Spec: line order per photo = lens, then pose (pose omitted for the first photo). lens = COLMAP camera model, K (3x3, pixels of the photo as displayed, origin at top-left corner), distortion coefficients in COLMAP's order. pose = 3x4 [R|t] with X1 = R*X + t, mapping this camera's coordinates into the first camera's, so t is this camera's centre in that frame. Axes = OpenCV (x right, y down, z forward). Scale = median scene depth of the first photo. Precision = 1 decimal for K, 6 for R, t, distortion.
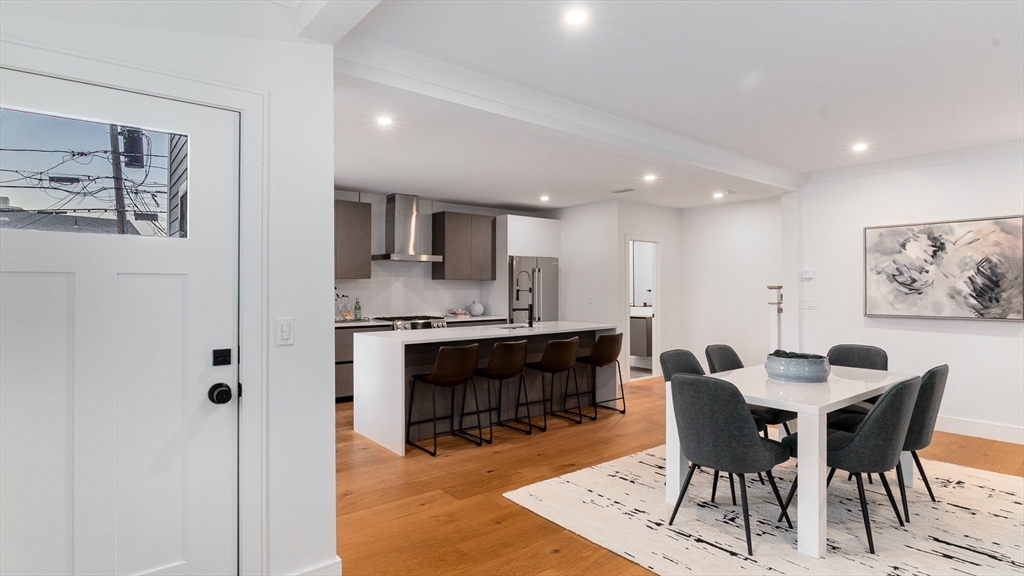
lens RADIAL K [[500.2, 0, 511.6], [0, 500.2, 289.1], [0, 0, 1]] dist [-0.001151, -0.000079]
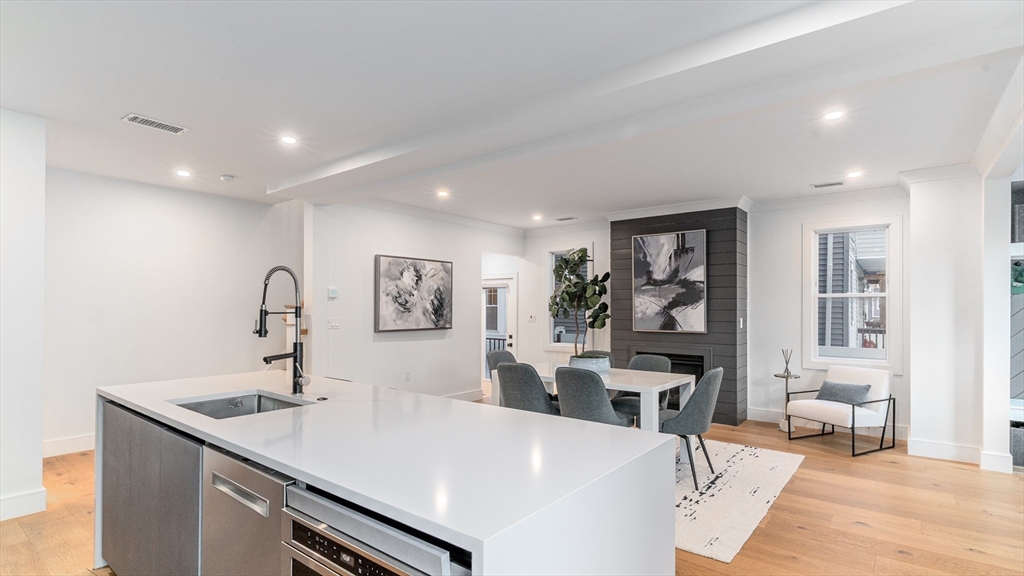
lens RADIAL K [[500.2, 0, 511.8], [0, 500.2, 295.1], [0, 0, 1]] dist [-0.001151, -0.000079]
pose [[-0.207853, 0.016156, 0.978027, -0.515758], [-0.007927, 0.999803, -0.018200, -0.013297], [-0.978128, -0.011535, -0.207684, 1.017585]]
